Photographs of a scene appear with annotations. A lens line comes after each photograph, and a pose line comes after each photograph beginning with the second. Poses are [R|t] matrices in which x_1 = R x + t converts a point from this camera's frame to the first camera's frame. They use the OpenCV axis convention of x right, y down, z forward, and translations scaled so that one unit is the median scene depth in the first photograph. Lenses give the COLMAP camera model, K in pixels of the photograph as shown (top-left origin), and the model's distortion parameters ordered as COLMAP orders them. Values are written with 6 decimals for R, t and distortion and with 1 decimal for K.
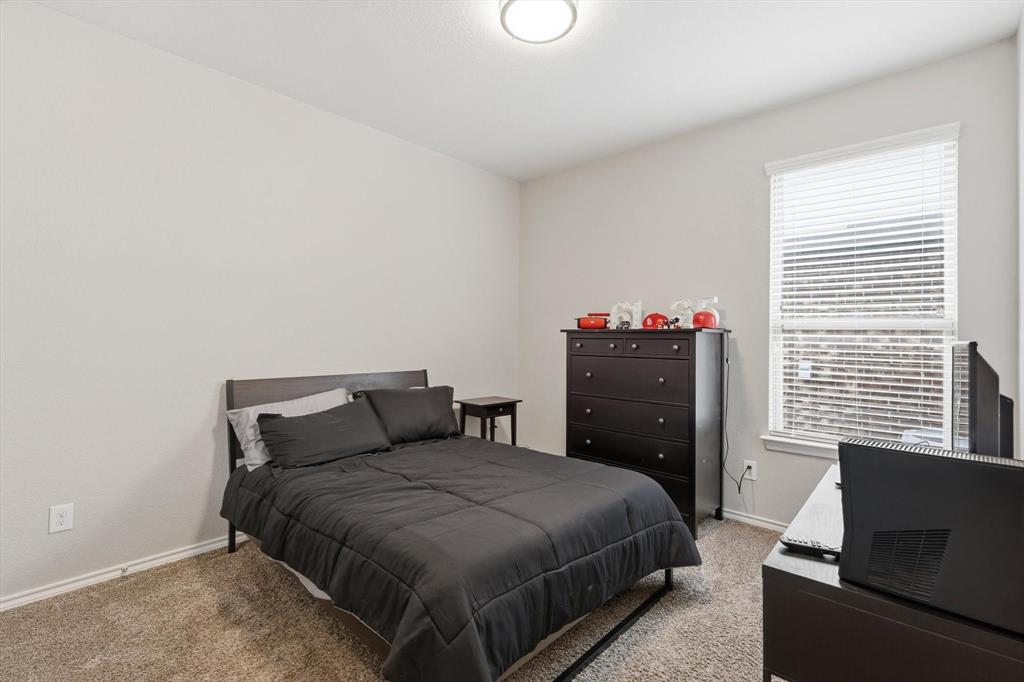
lens RADIAL K [[456.2, 0, 512.2], [0, 456.2, 338.2], [0, 0, 1]] dist [0.004225, 0.000934]
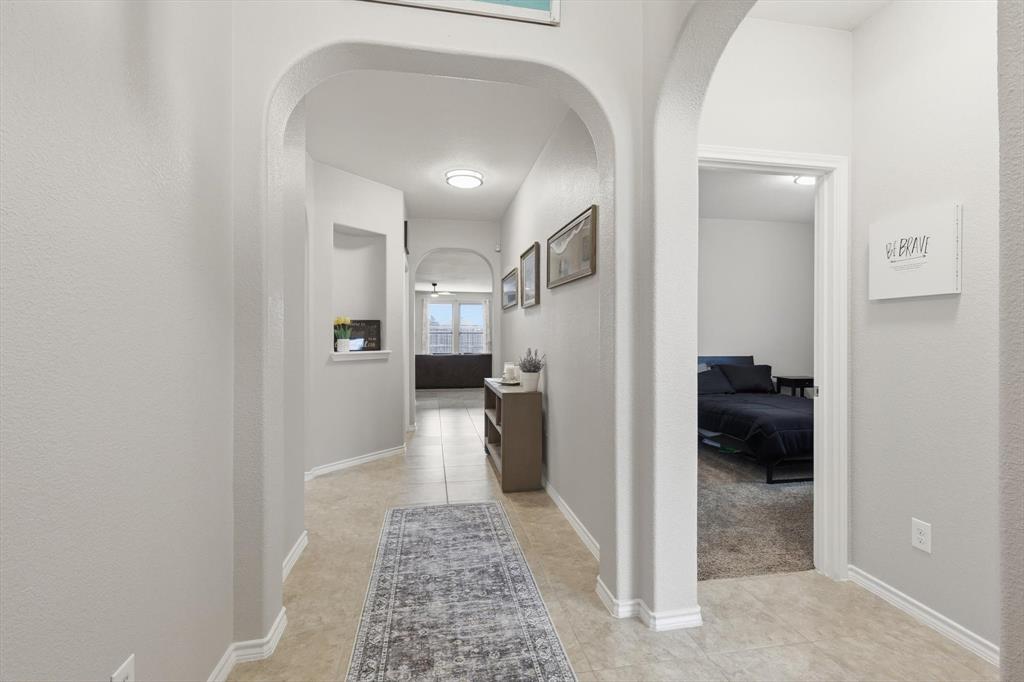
lens RADIAL K [[456.2, 0, 510.9], [0, 456.2, 337.4], [0, 0, 1]] dist [0.004225, 0.000934]
pose [[0.793858, -0.014835, -0.607923, 0.131253], [0.014003, 0.999883, -0.006114, 0.002223], [0.607942, -0.003659, 0.793973, -0.897409]]
